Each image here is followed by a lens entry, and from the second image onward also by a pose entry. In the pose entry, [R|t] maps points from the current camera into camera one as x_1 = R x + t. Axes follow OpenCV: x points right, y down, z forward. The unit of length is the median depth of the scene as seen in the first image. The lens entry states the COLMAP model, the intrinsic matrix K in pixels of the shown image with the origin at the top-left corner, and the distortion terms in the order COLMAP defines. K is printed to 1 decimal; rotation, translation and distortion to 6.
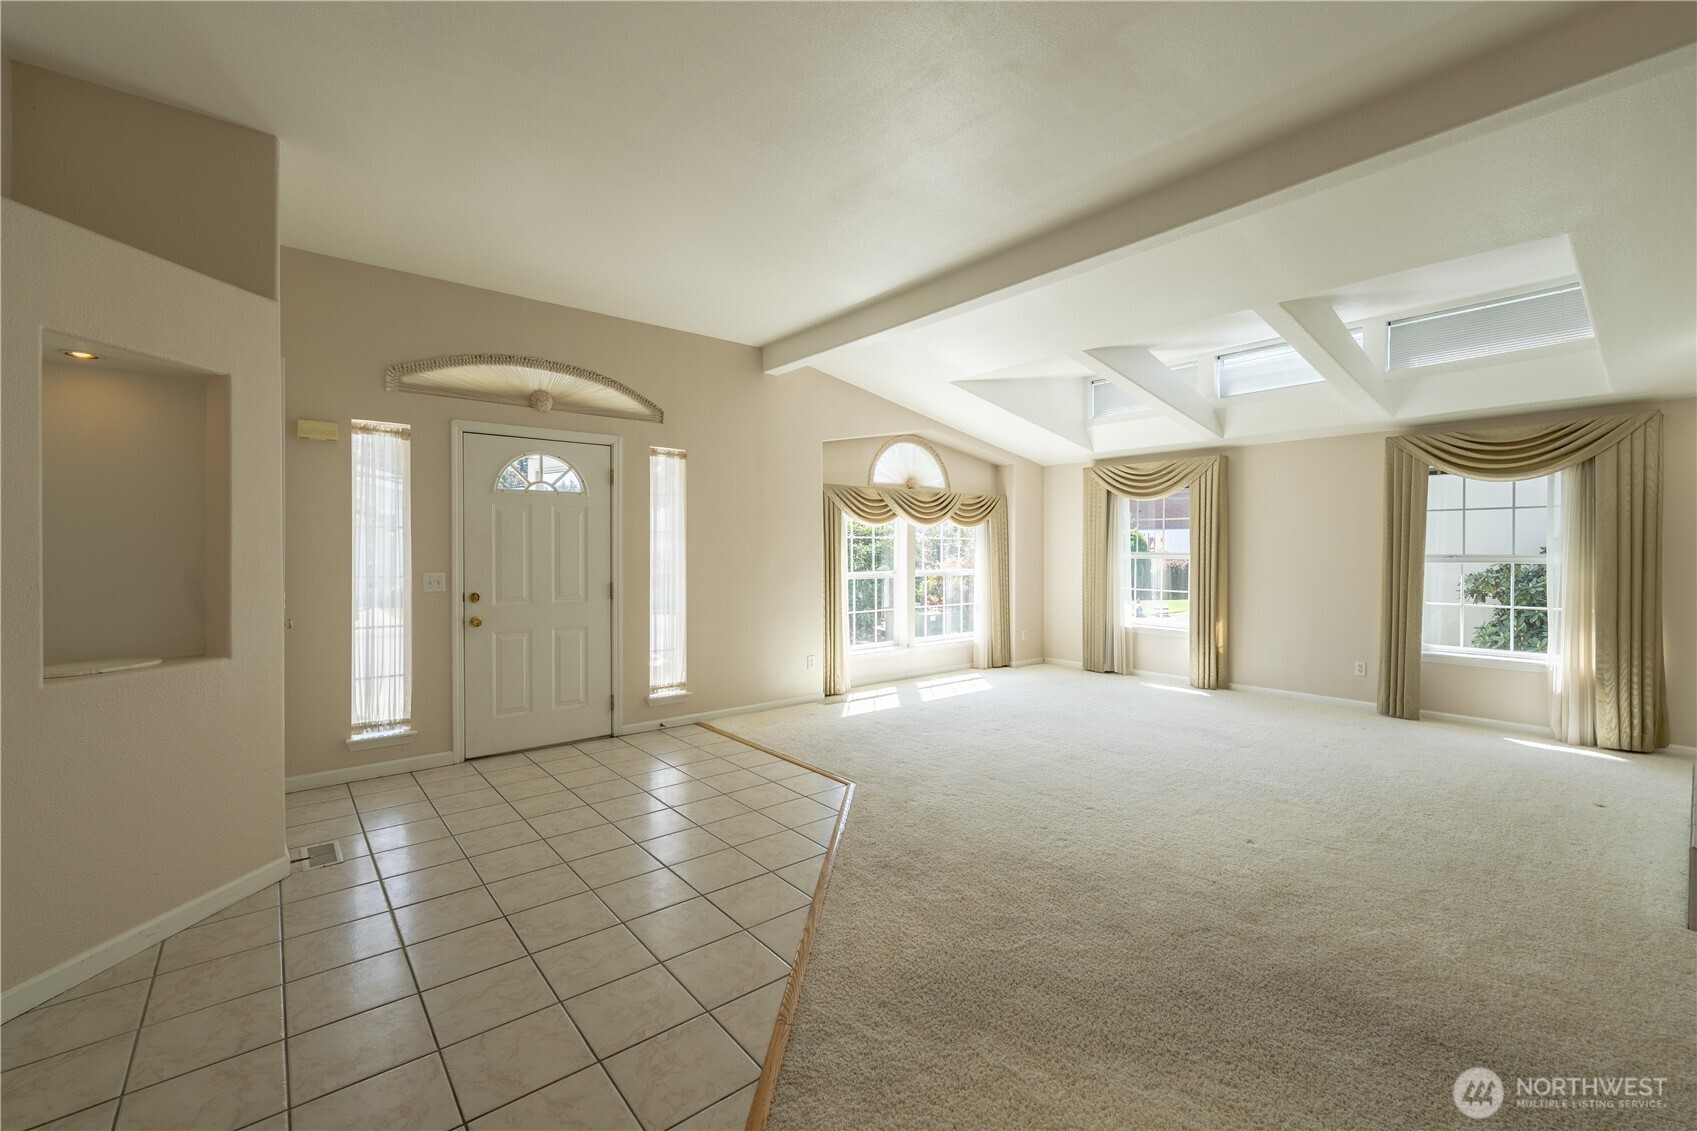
lens RADIAL K [[702.2, 0, 836.6], [0, 702.2, 561.5], [0, 0, 1]] dist [0.003421, -0.000014]
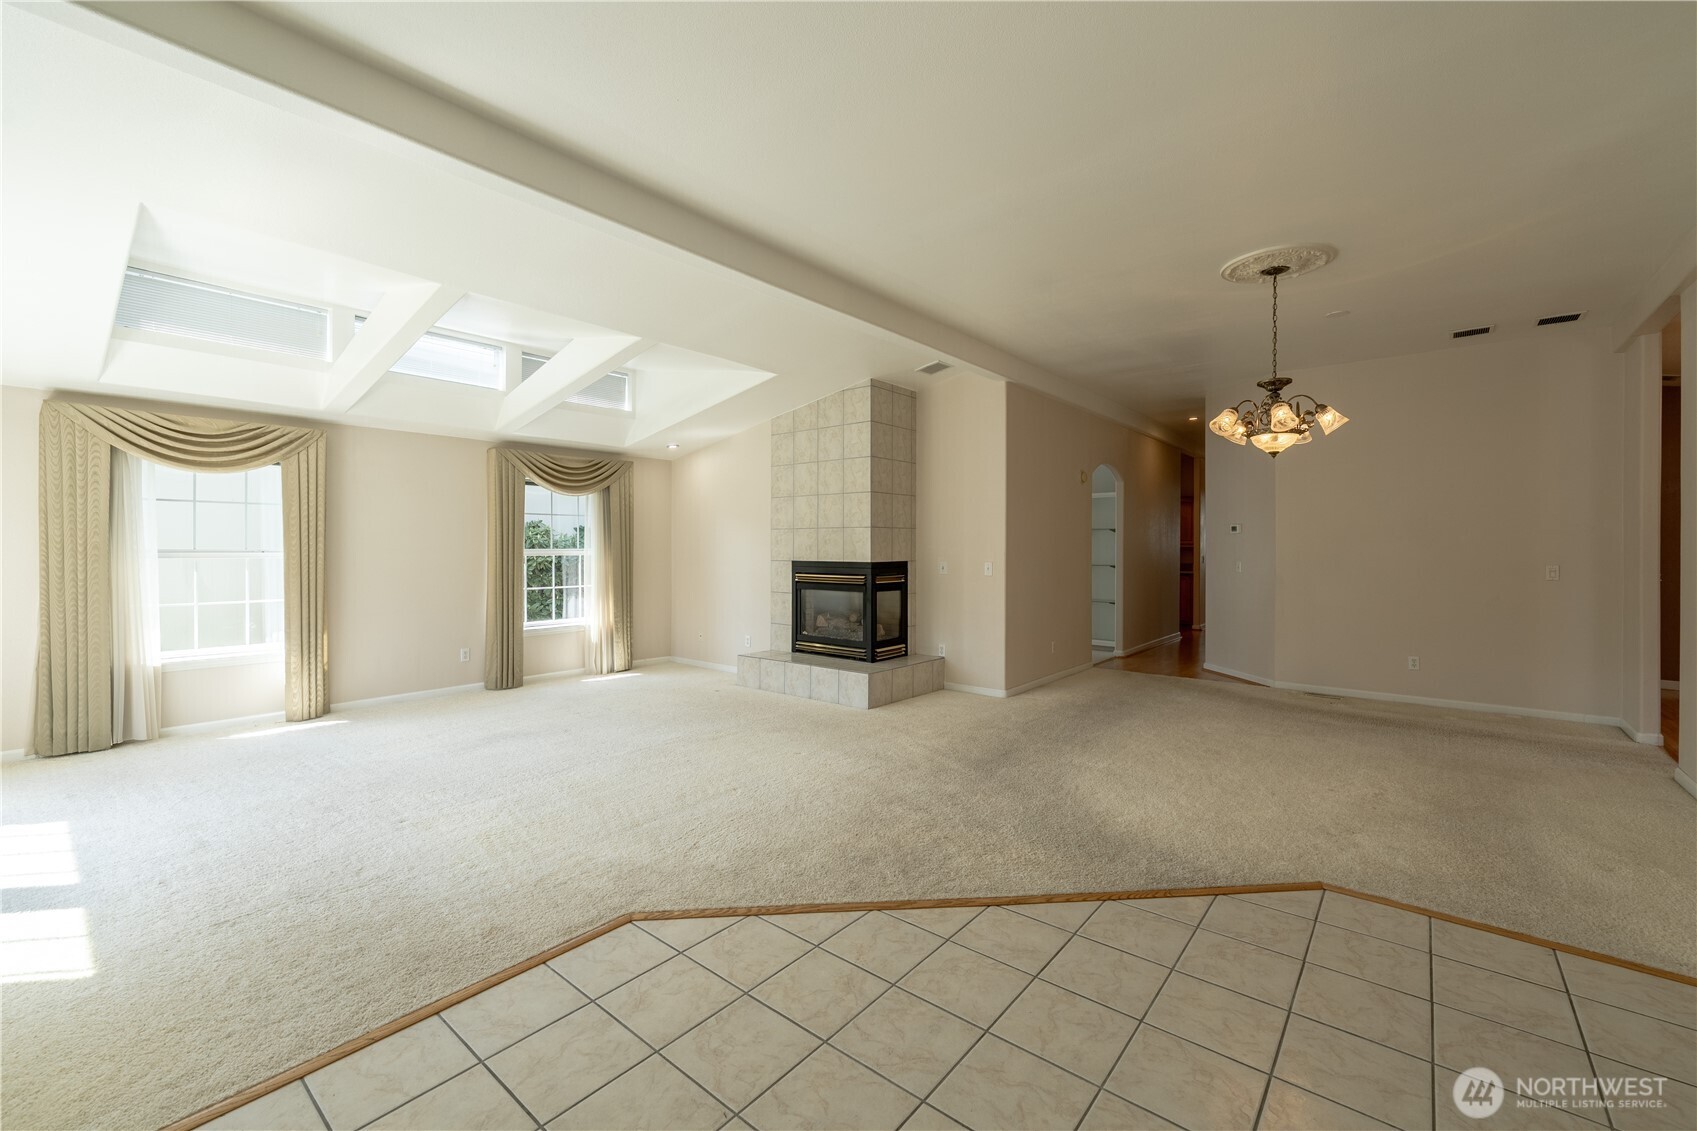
lens RADIAL K [[702.2, 0, 849.2], [0, 702.2, 549.3], [0, 0, 1]] dist [0.003421, -0.000014]
pose [[-0.203404, -0.005395, 0.979080, -0.555072], [0.013575, 0.999873, 0.008330, -0.014443], [-0.979001, 0.014986, -0.203305, 0.811775]]
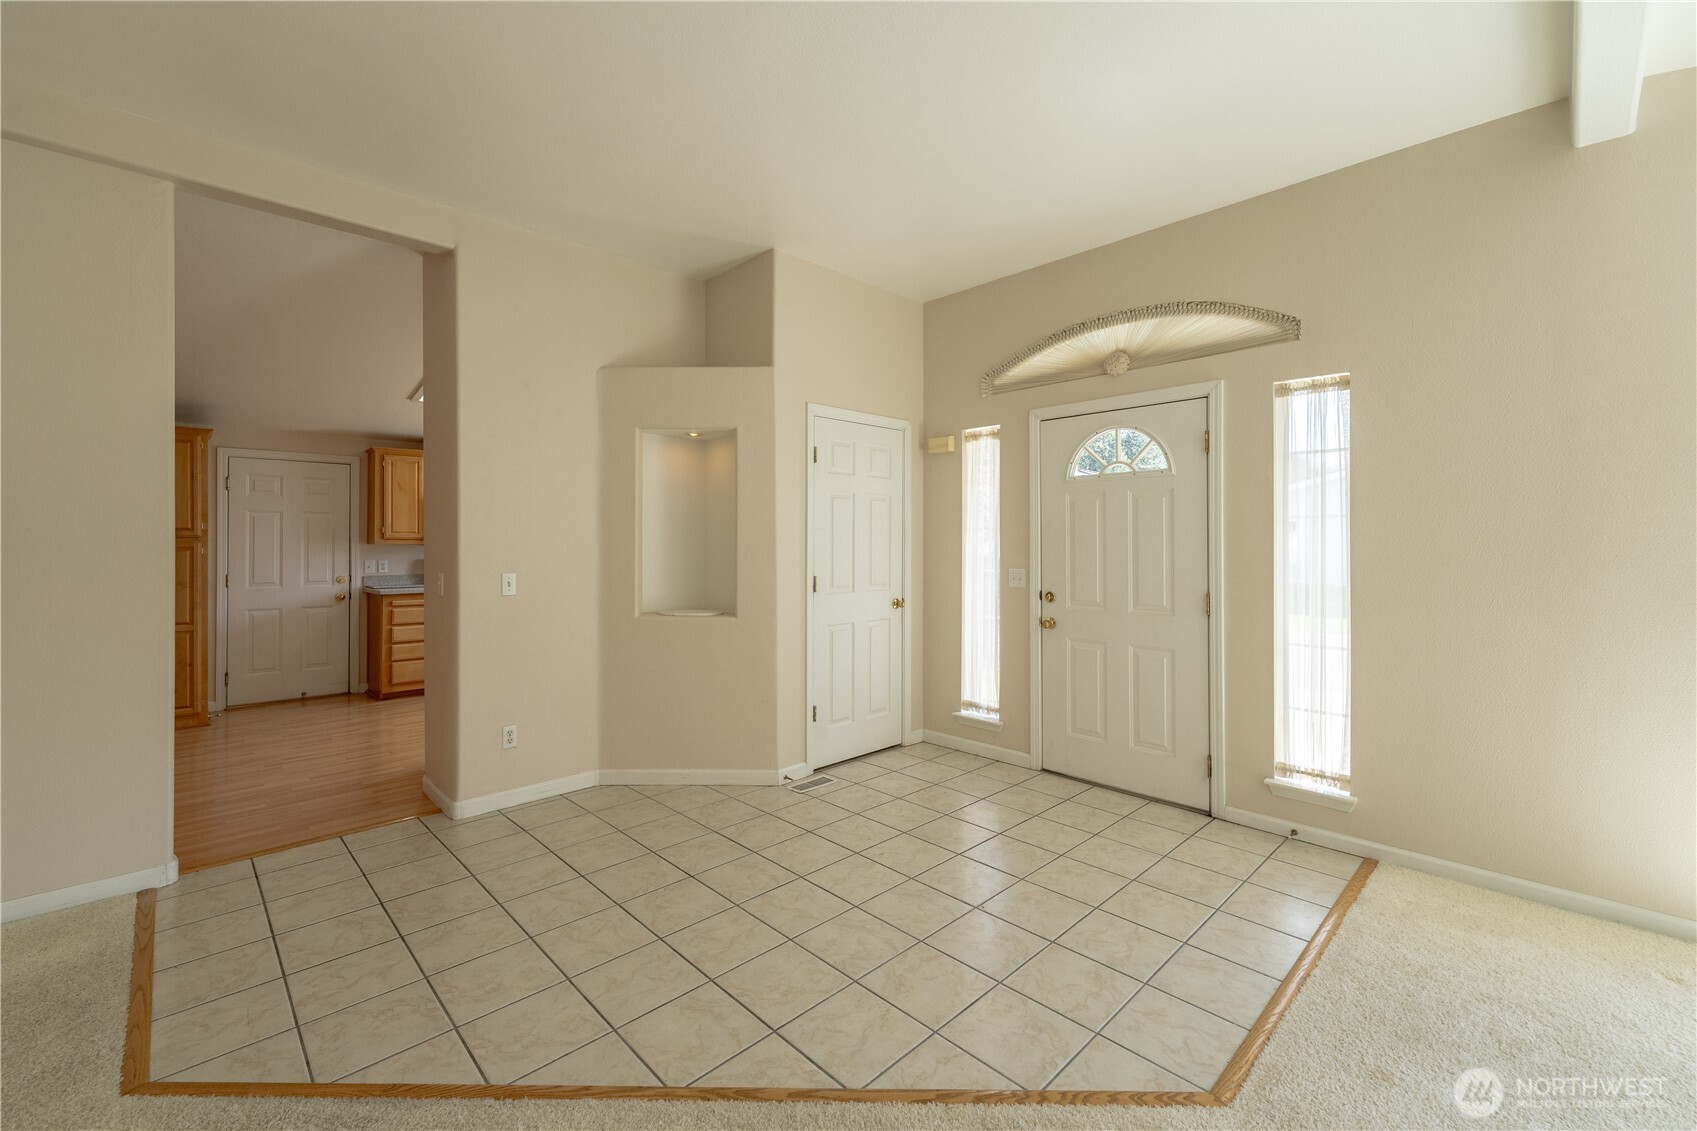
lens RADIAL K [[702.2, 0, 855.7], [0, 702.2, 541.9], [0, 0, 1]] dist [0.003421, -0.000014]
pose [[0.100237, -0.000154, -0.994964, 0.371611], [-0.015823, 0.999873, -0.001749, -0.015207], [0.994838, 0.015919, 0.100221, 0.639218]]
